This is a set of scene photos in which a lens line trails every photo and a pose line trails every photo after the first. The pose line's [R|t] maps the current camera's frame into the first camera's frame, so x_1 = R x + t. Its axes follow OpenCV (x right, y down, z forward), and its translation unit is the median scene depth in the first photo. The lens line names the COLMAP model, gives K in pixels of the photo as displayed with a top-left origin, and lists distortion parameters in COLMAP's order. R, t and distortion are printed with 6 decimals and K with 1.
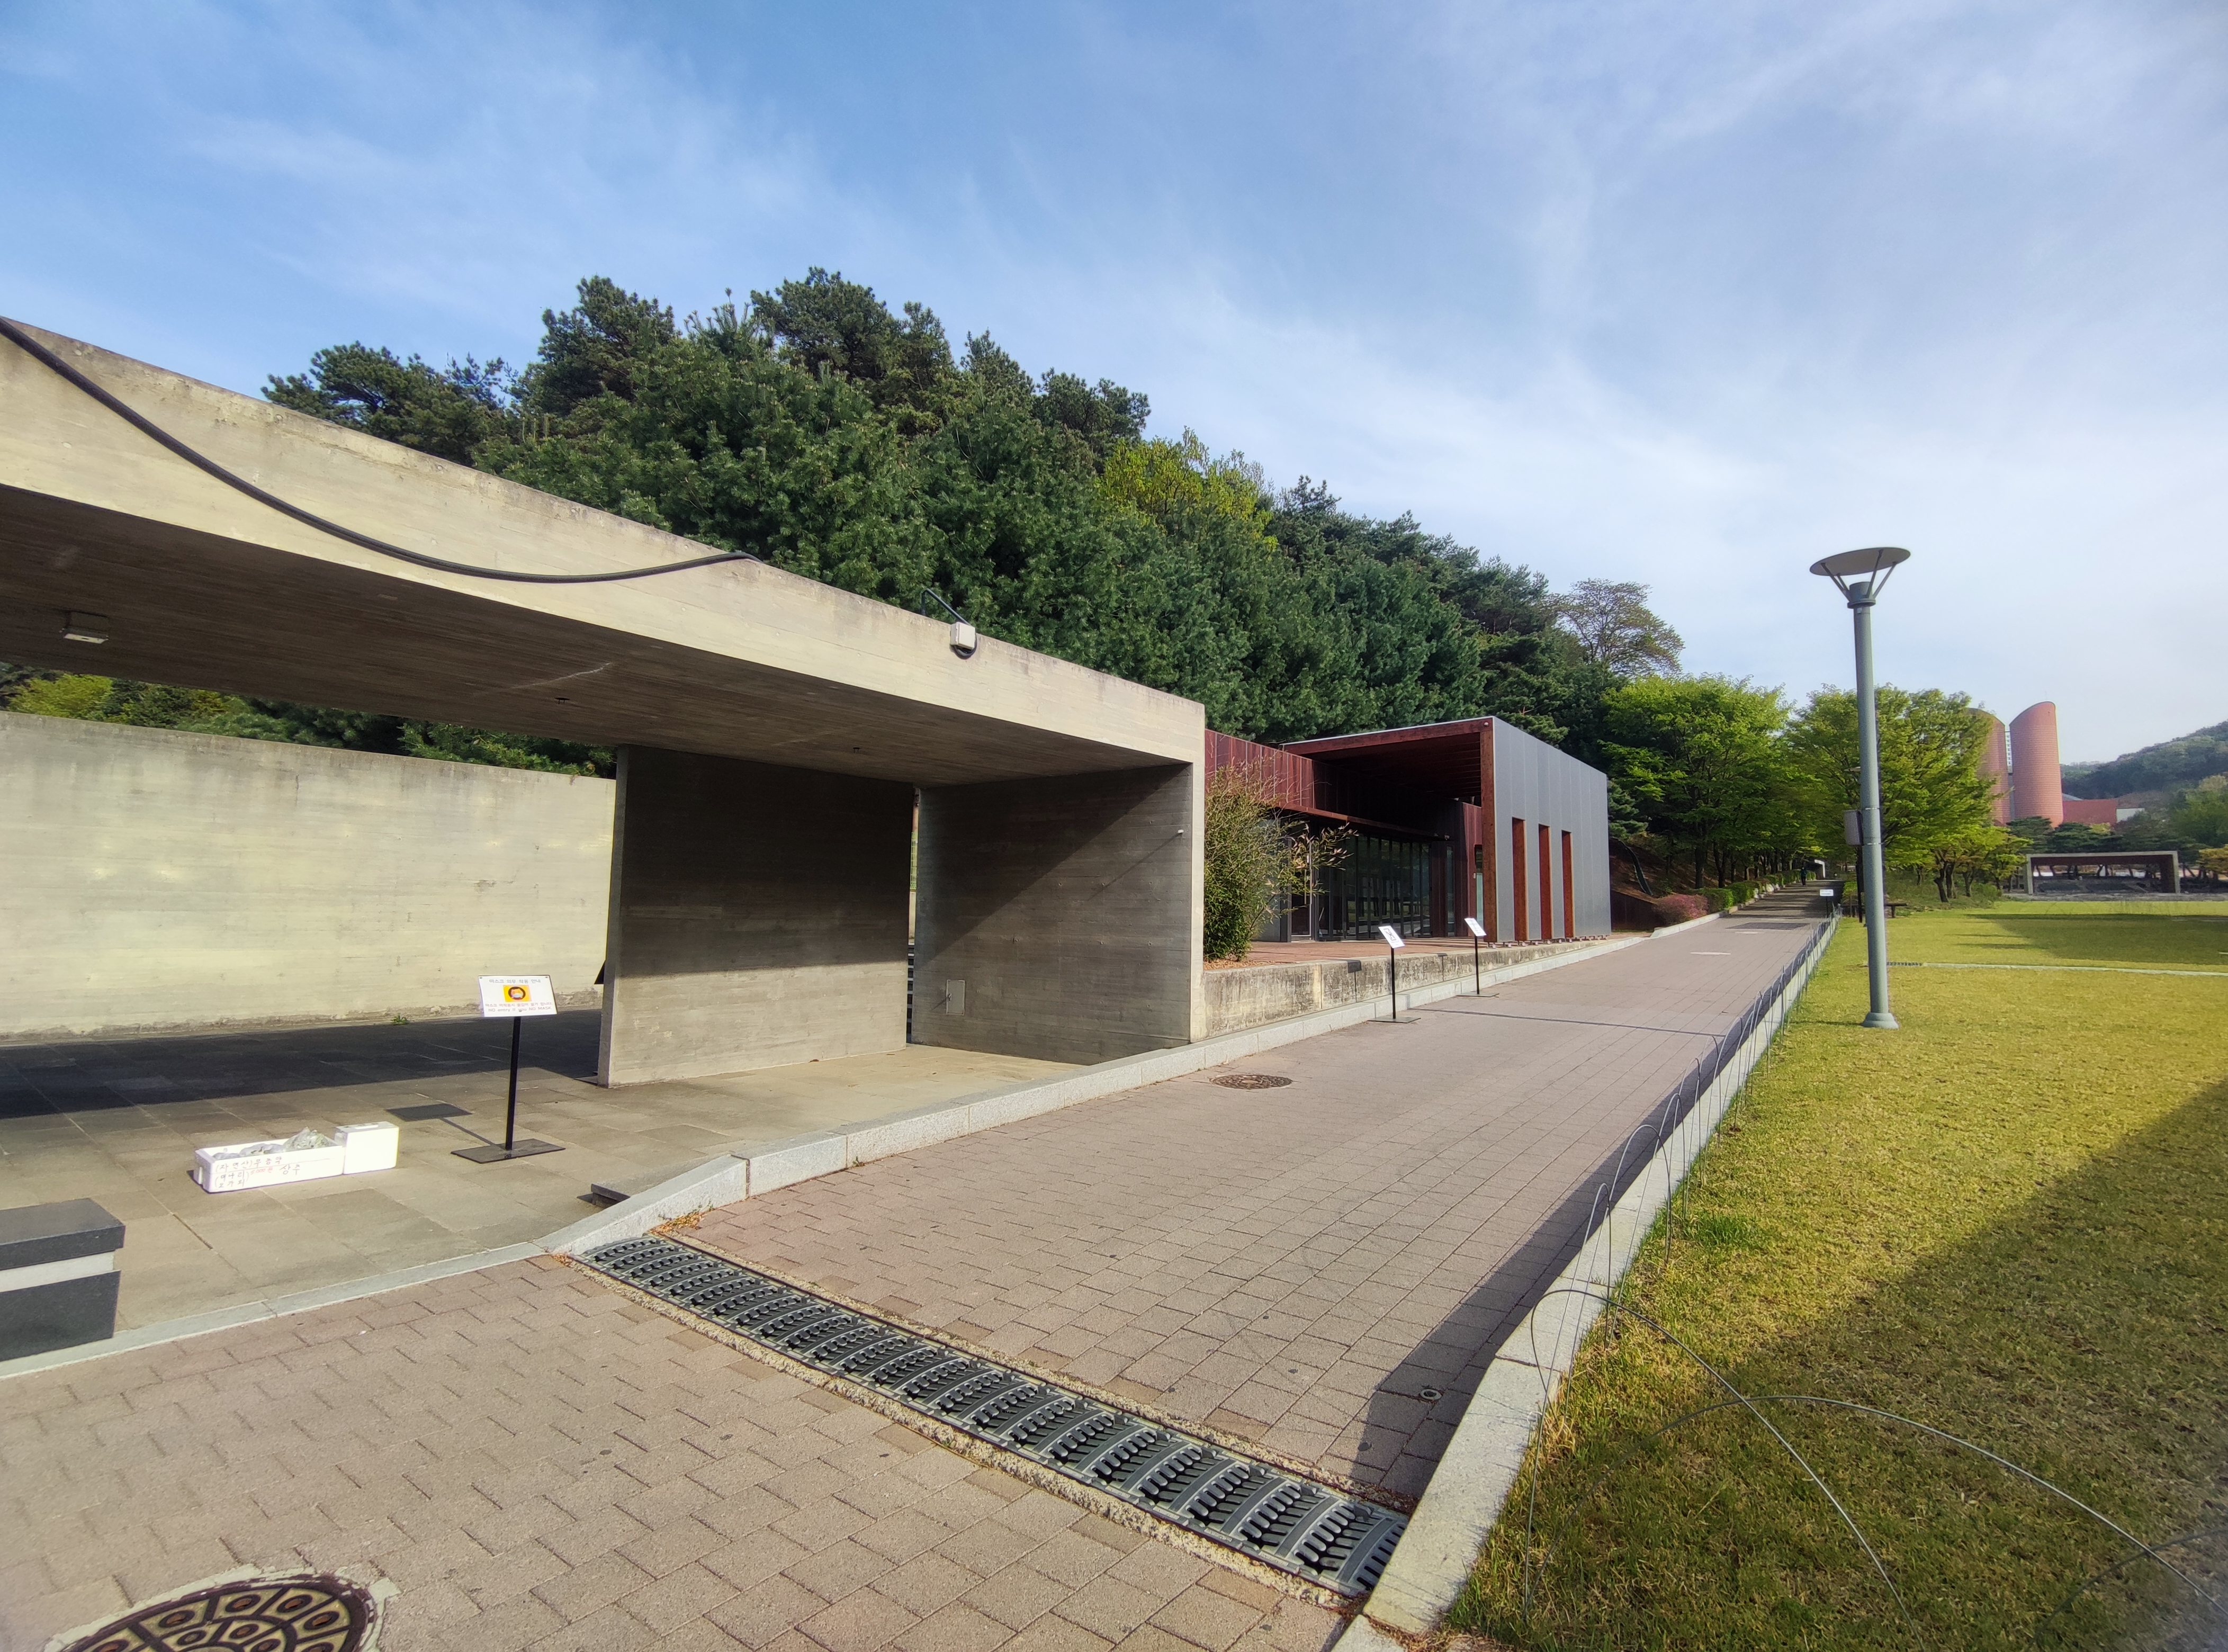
lens RADIAL K [[1027.5, 0, 1114.0], [0, 1027.5, 826.0], [0, 0, 1]] dist [-0.000357, -0.000453]
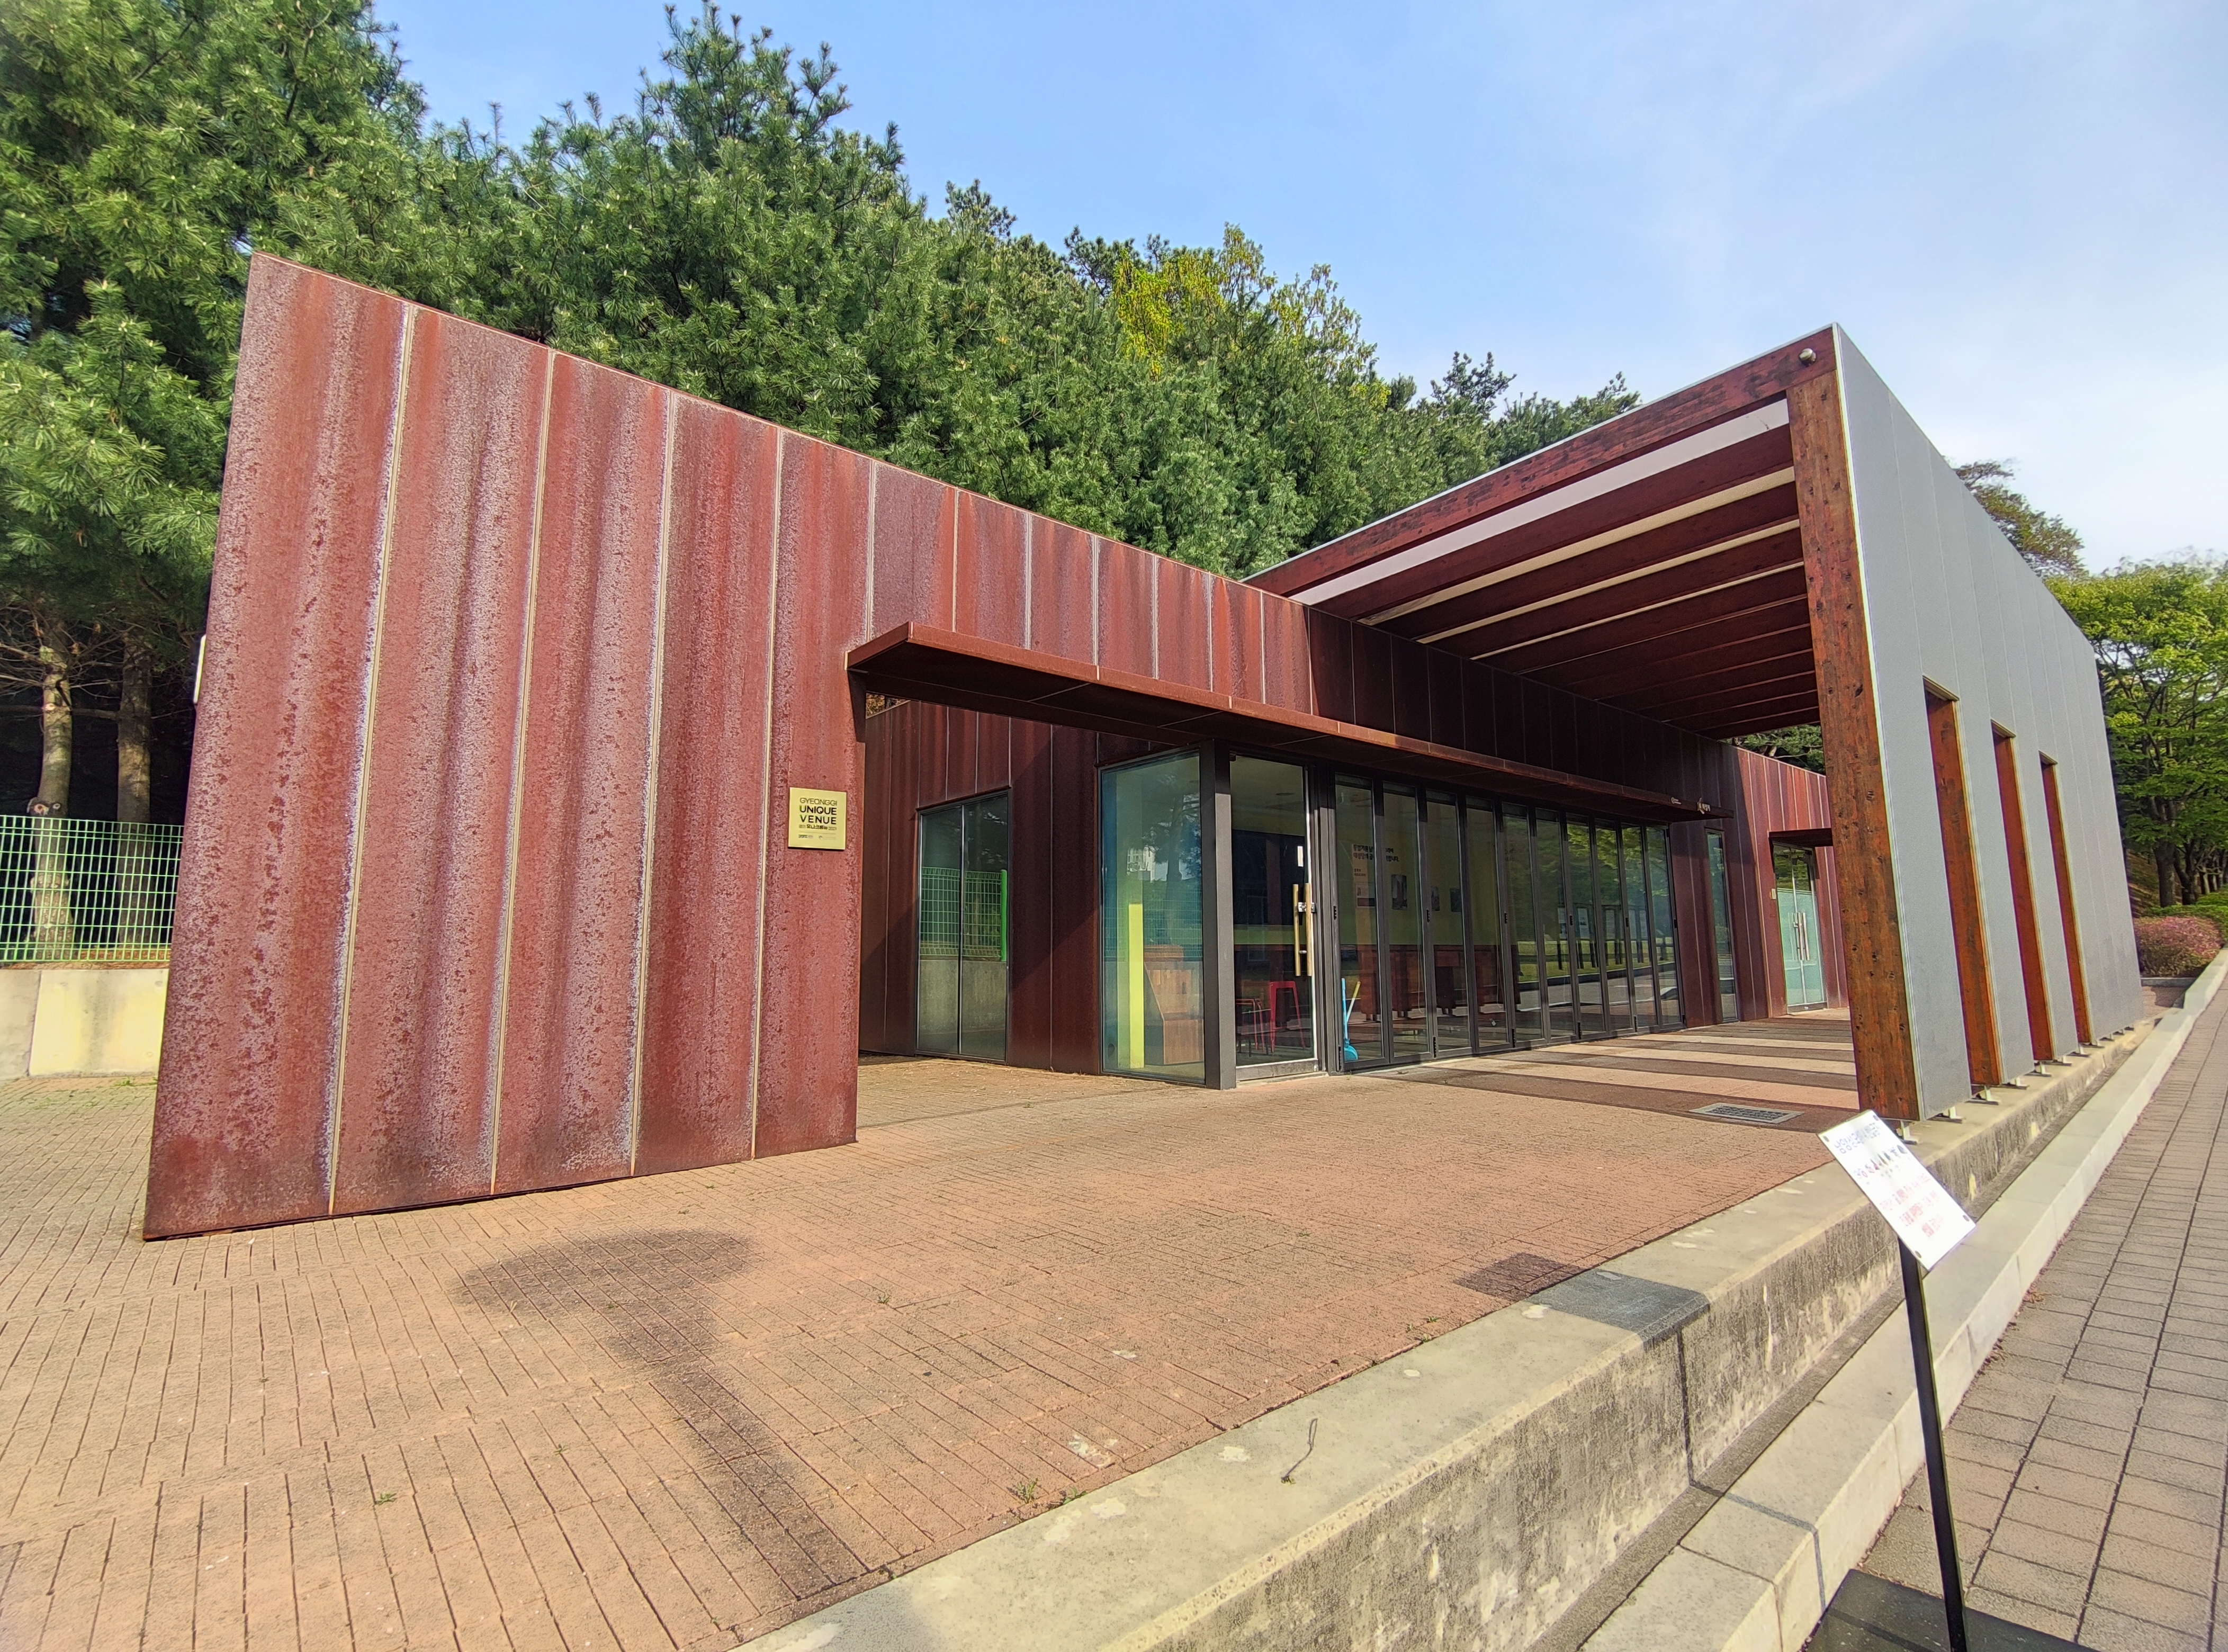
lens RADIAL K [[1027.5, 0, 1114.0], [0, 1027.5, 826.0], [0, 0, 1]] dist [-0.000357, -0.000453]
pose [[0.975658, -0.052503, -0.212920, 0.100910], [0.043146, 0.997898, -0.048362, 0.019185], [0.215011, 0.037998, 0.975872, 0.306557]]
